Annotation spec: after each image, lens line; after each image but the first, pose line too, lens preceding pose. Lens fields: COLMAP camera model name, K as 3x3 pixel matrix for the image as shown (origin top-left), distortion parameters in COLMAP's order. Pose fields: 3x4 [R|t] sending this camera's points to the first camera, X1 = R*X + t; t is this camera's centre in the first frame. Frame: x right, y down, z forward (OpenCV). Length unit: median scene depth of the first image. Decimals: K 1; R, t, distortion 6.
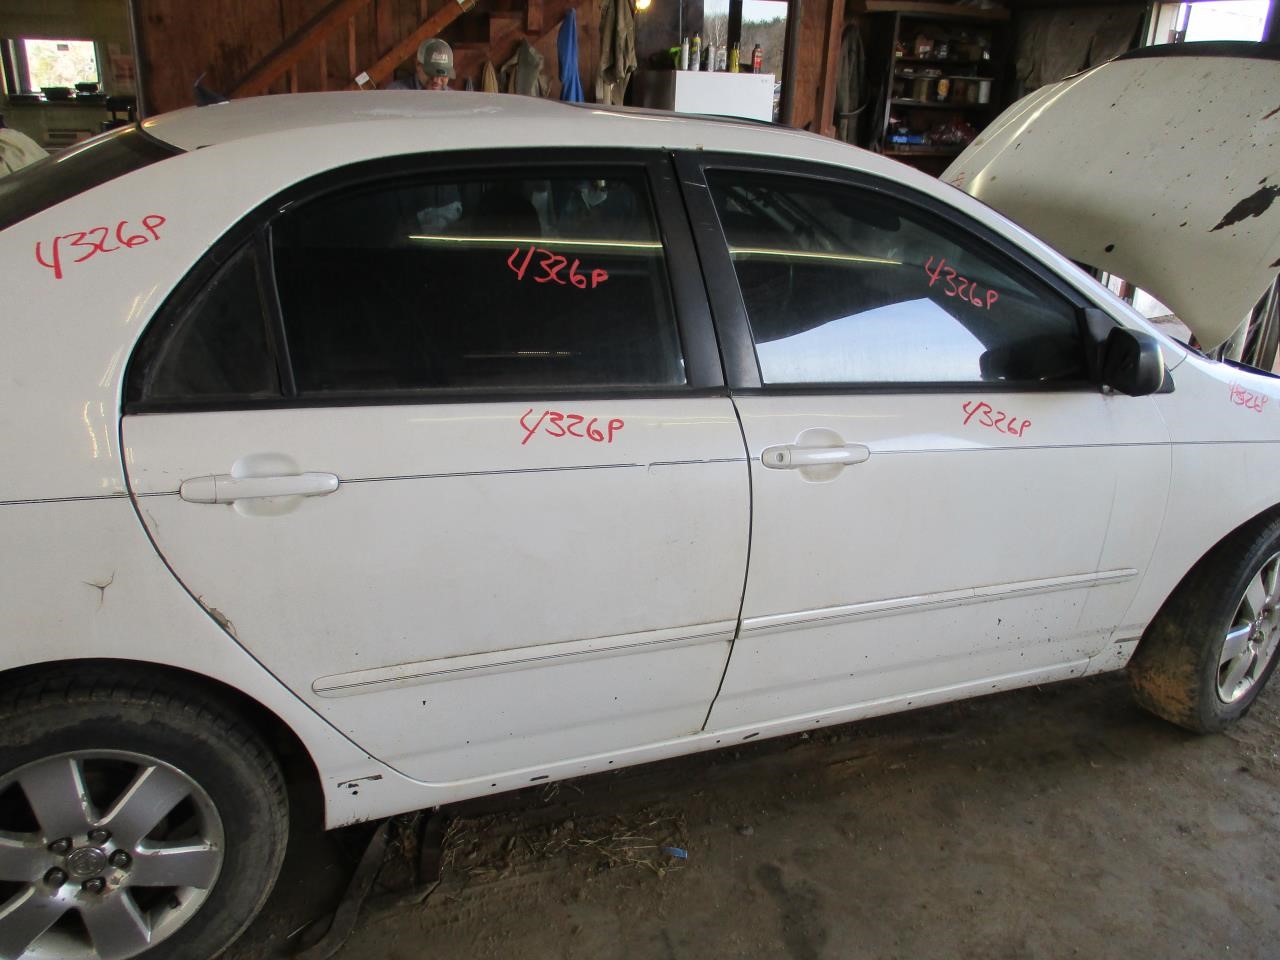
lens RADIAL K [[1085.5, 0, 636.6], [0, 1085.5, 418.0], [0, 0, 1]] dist [-0.015907, 0.007518]
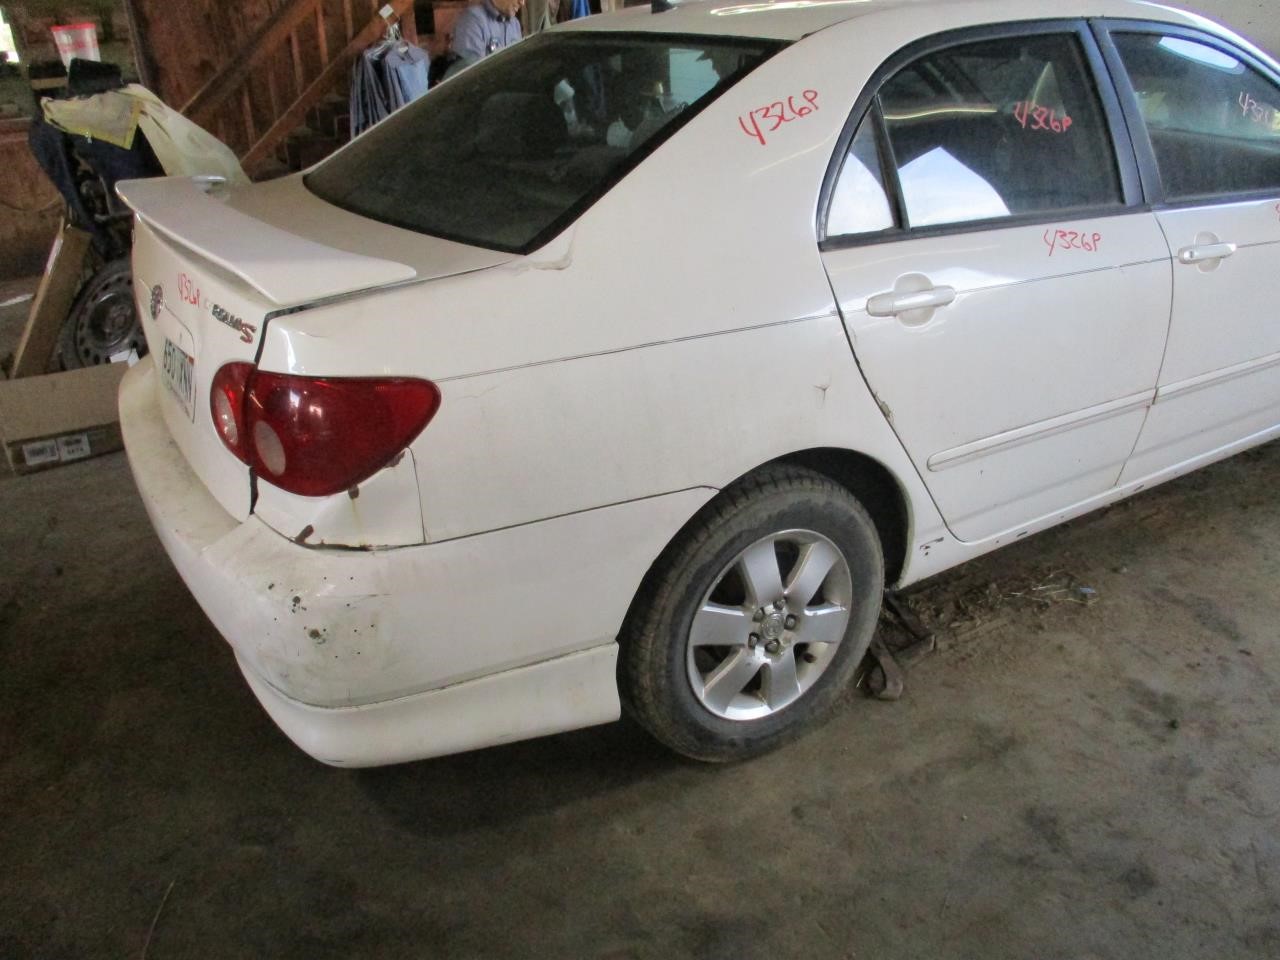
lens RADIAL K [[1085.5, 0, 636.6], [0, 1085.5, 418.0], [0, 0, 1]] dist [-0.015907, 0.007518]
pose [[0.980942, -0.127002, 0.147051, -0.768956], [0.118195, 0.990715, 0.067188, 0.067910], [-0.154219, -0.048527, 0.986844, -0.182990]]
